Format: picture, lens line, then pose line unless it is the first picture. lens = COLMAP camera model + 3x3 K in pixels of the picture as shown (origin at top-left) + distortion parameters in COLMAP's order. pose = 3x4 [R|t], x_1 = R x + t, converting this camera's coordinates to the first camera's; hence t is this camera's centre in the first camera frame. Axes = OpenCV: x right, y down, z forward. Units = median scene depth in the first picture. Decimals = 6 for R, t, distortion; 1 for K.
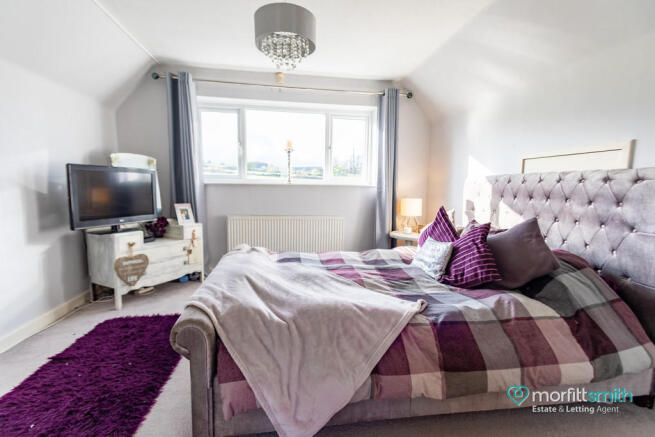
lens RADIAL K [[308.6, 0, 327.8], [0, 308.6, 222.1], [0, 0, 1]] dist [0.011955, -0.000051]
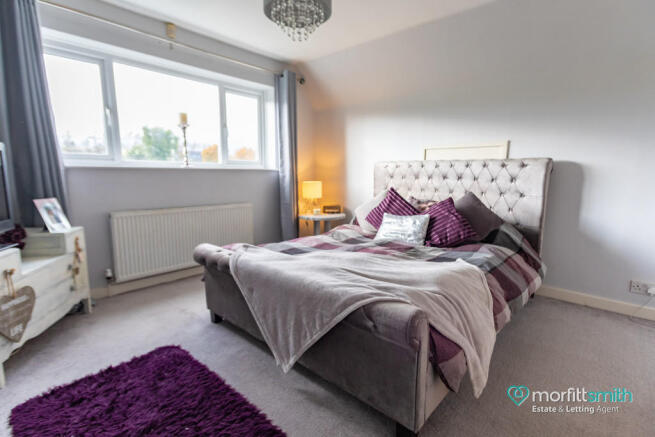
lens RADIAL K [[317.5, 0, 327.7], [0, 317.5, 219.1], [0, 0, 1]] dist [-0.004820, -0.001029]
pose [[0.779276, -0.097664, 0.619024, -0.521465], [0.073194, 0.995206, 0.064872, -0.021787], [-0.622392, -0.005245, 0.782688, 0.172409]]
